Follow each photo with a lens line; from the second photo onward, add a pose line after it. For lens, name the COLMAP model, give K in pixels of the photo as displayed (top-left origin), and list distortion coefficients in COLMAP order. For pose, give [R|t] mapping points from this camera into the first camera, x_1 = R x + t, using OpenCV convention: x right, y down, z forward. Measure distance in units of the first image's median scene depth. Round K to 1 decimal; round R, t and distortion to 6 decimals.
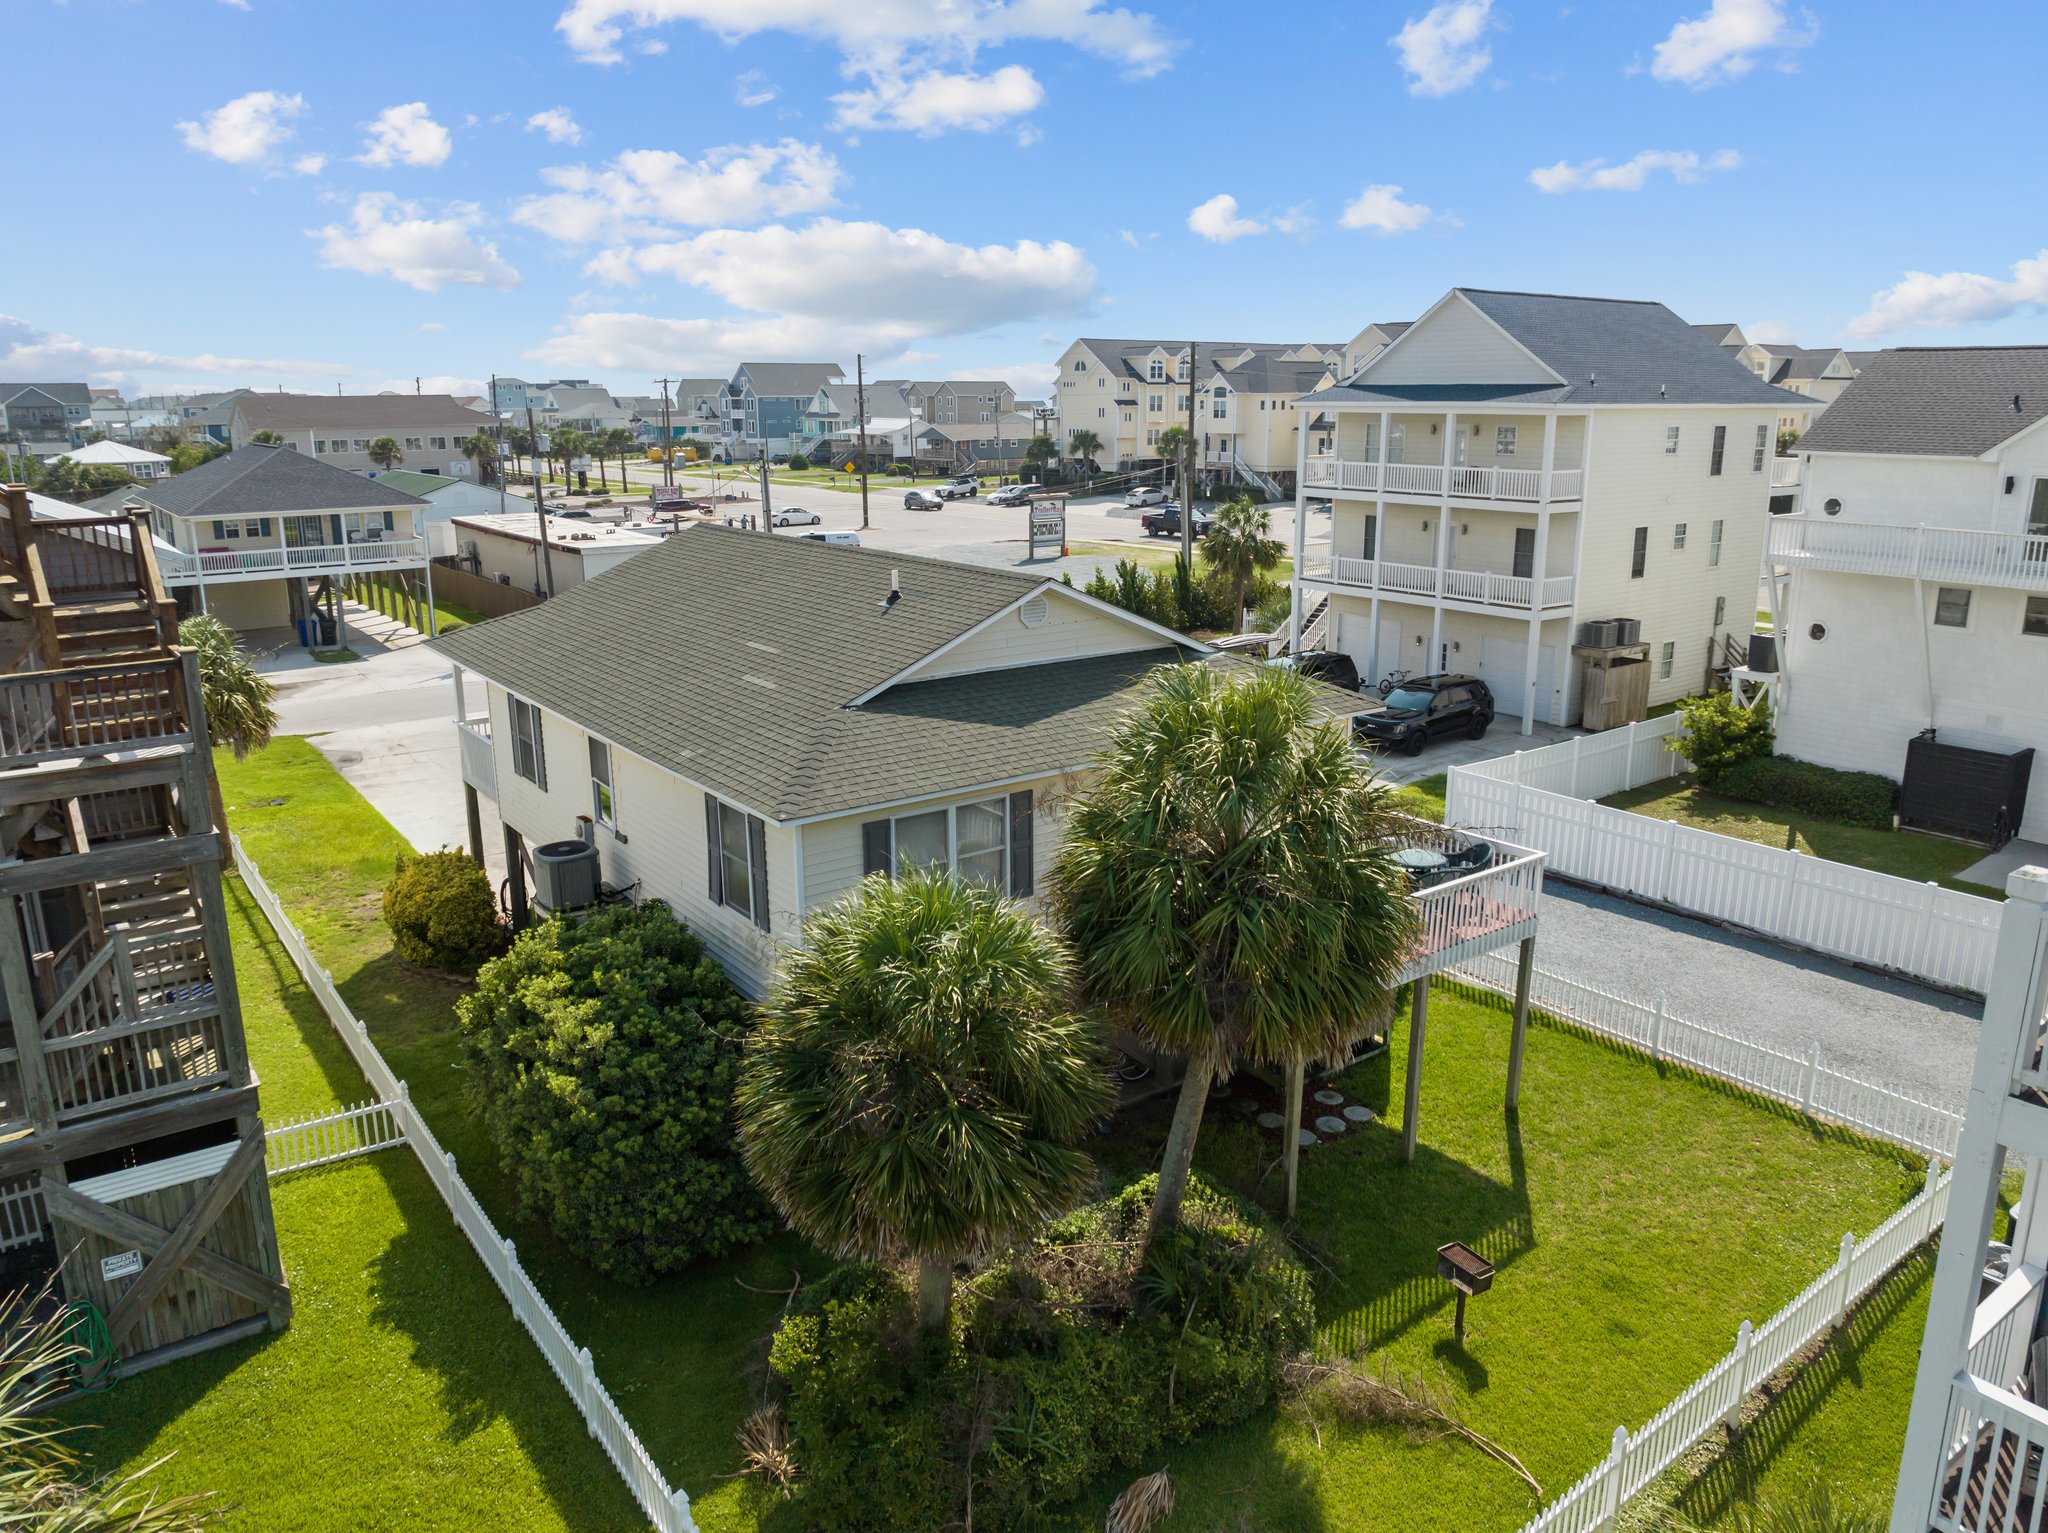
lens RADIAL K [[1427.1, 0, 1024.0], [0, 1427.1, 766.5], [0, 0, 1]] dist [-0.040682, 0.000717]
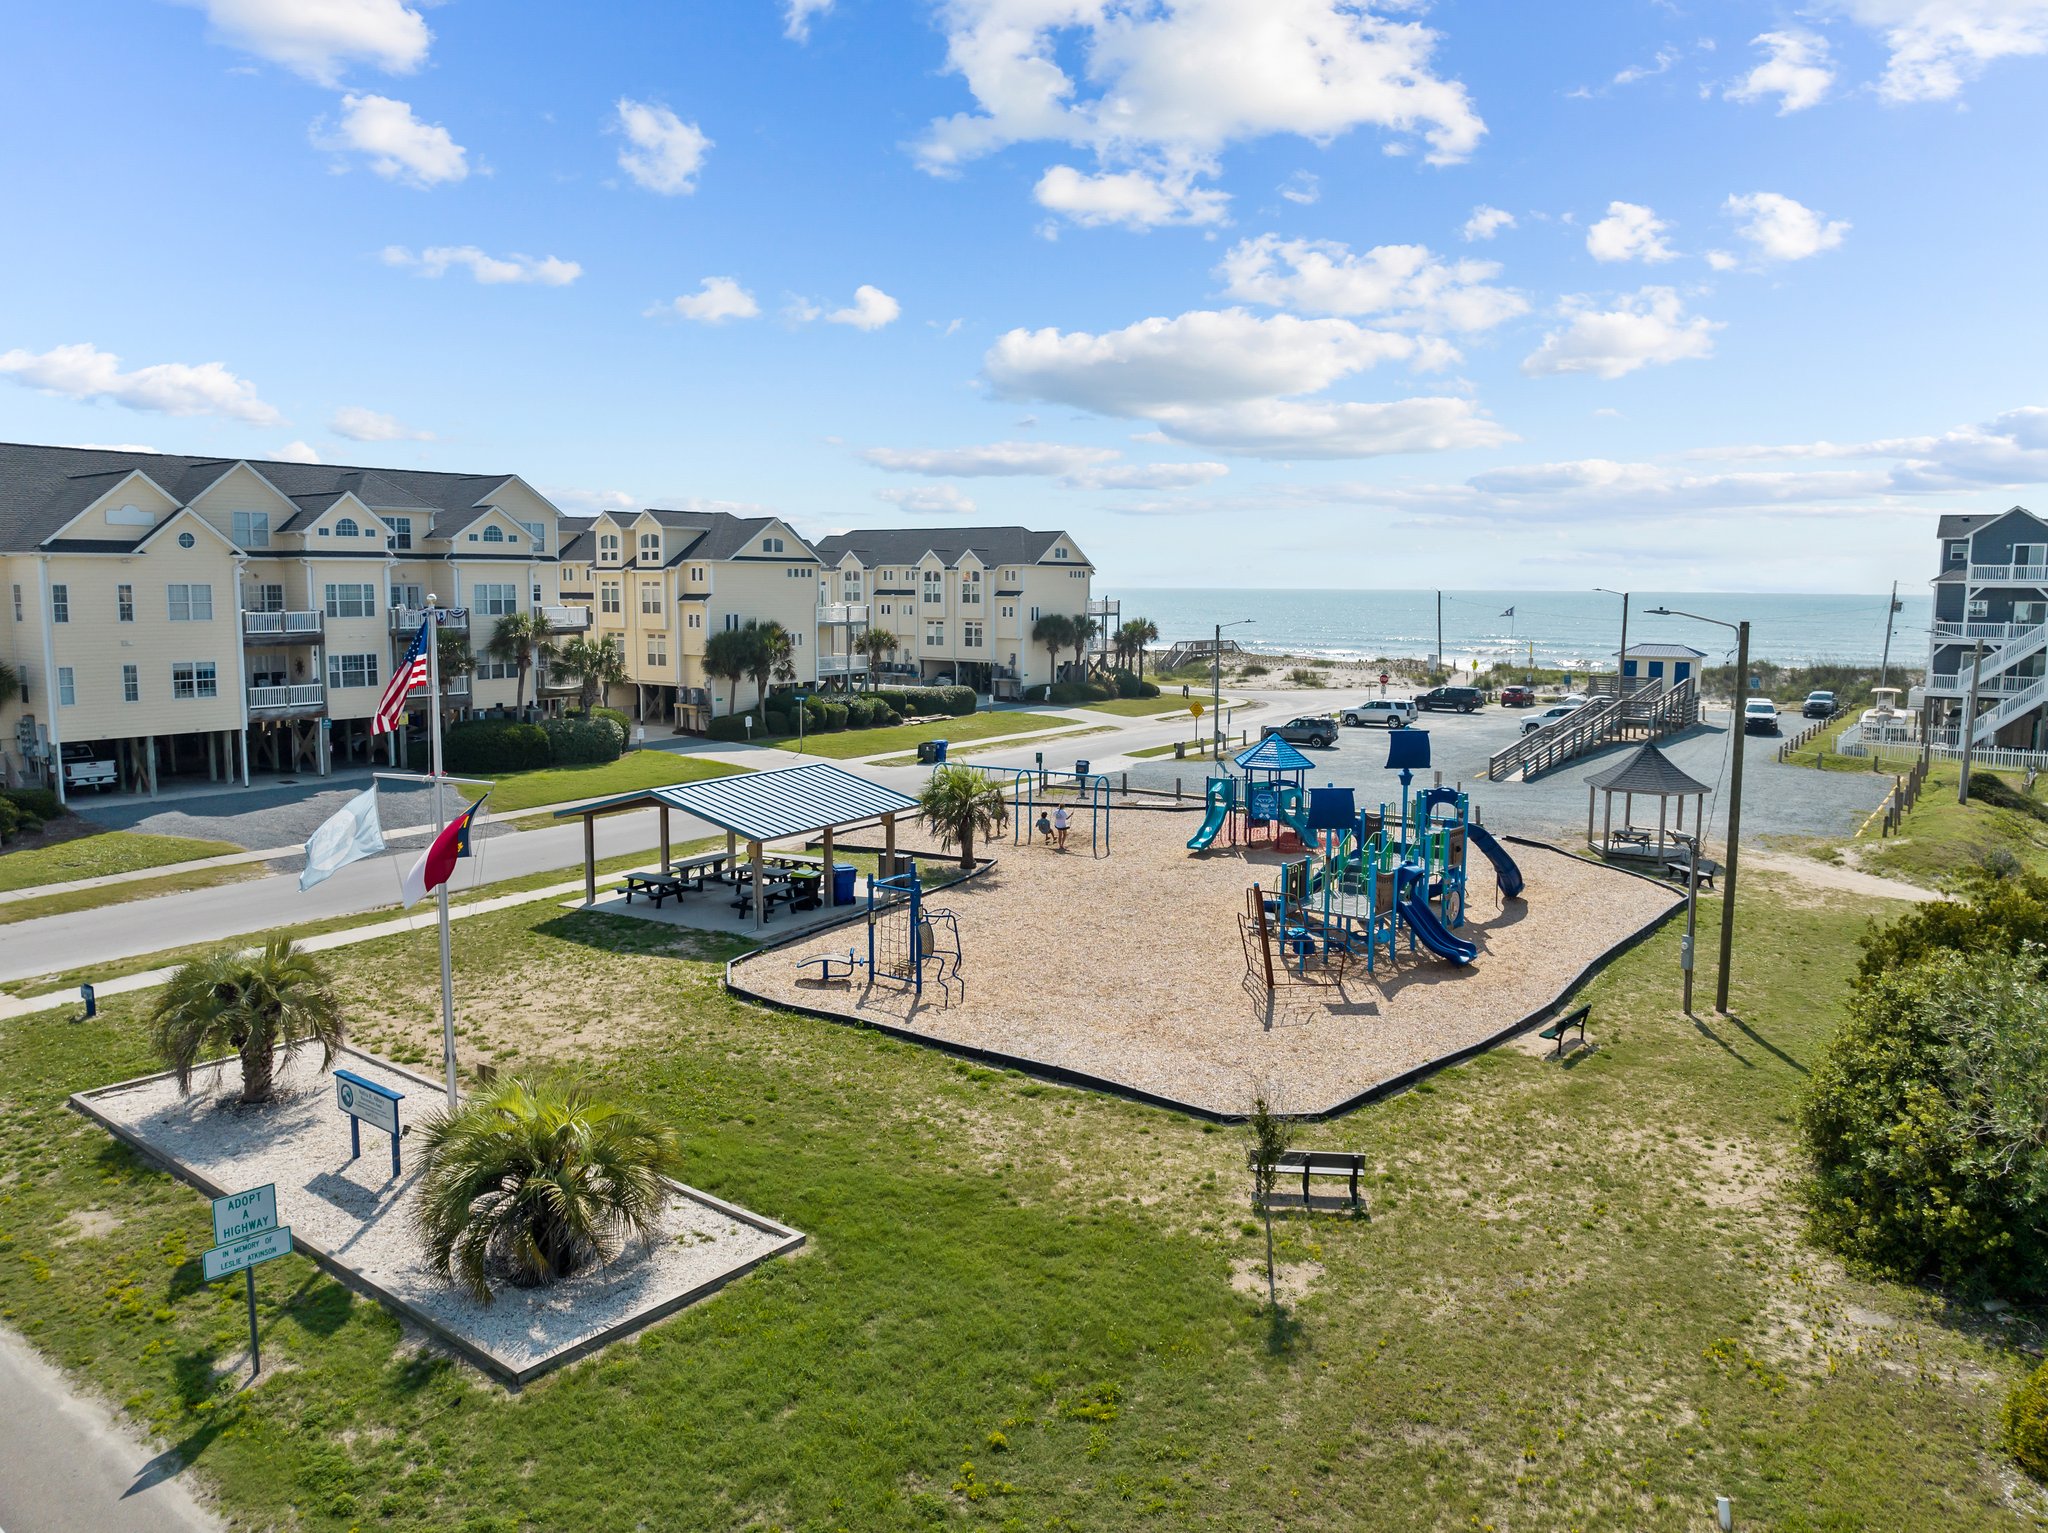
lens RADIAL K [[1427.1, 0, 1024.0], [0, 1427.1, 766.5], [0, 0, 1]] dist [-0.040682, 0.000717]
pose [[0.964928, -0.022783, 0.261526, 3.082173], [0.055752, 0.991286, -0.119346, -0.488245], [-0.256528, 0.129741, 0.957790, 1.795140]]
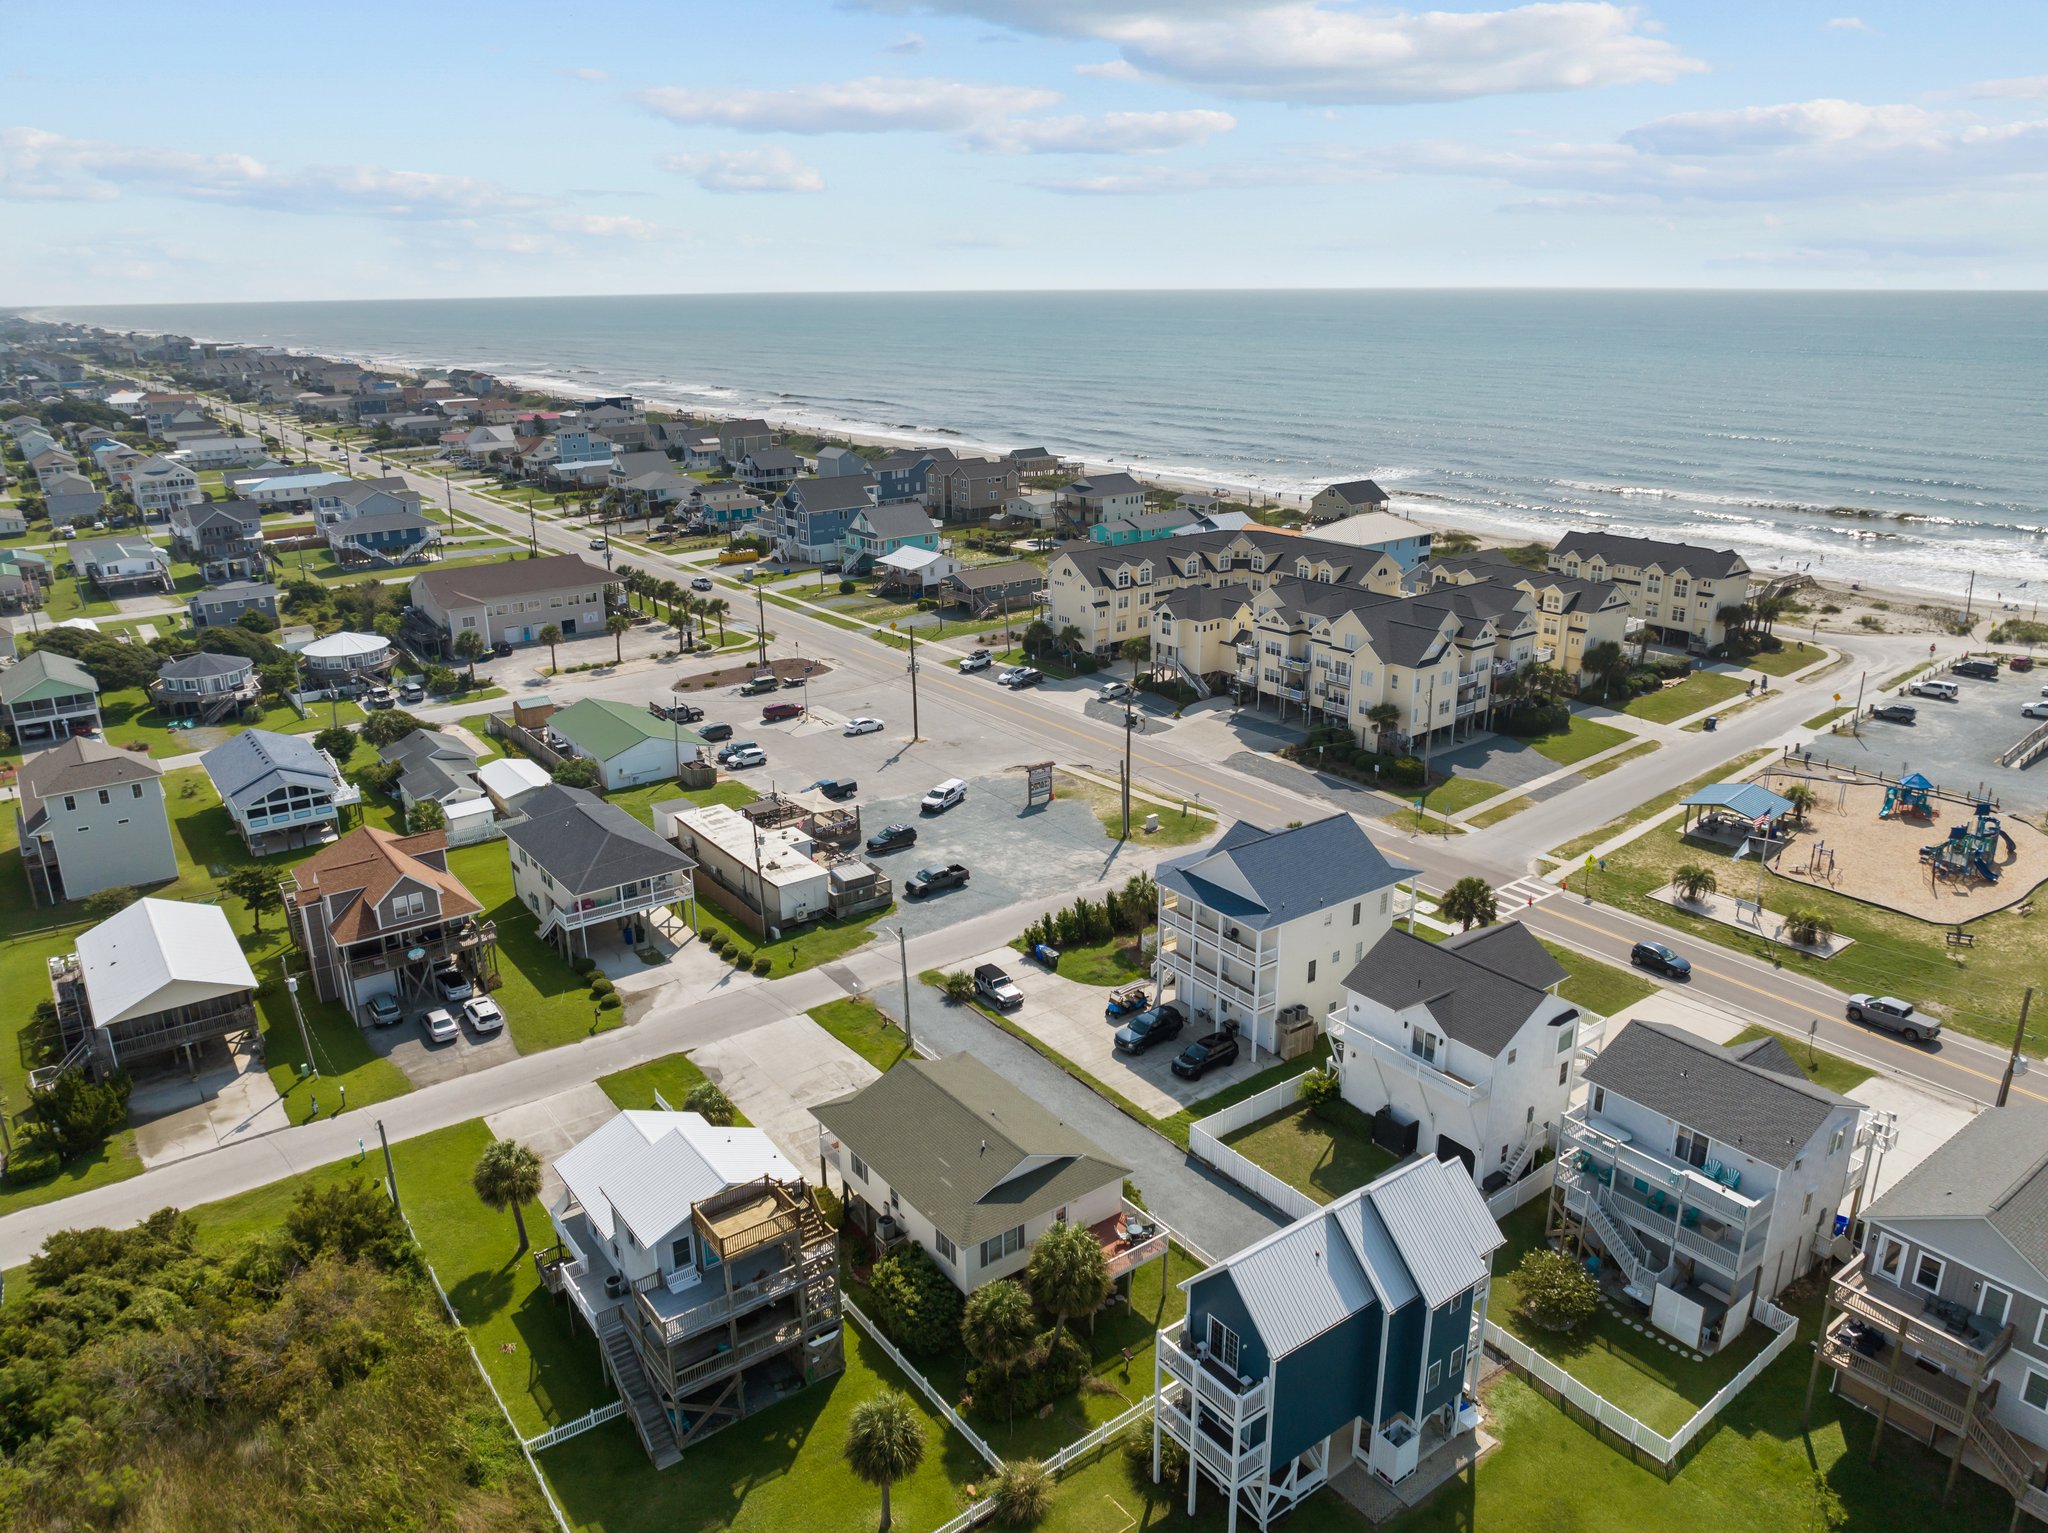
lens RADIAL K [[1427.1, 0, 1024.0], [0, 1427.1, 766.5], [0, 0, 1]] dist [-0.040682, 0.000717]
pose [[0.999979, -0.004773, -0.004438, 0.026183], [0.005089, 0.997228, 0.074232, -1.360627], [0.004072, -0.074253, 0.997231, -2.452200]]
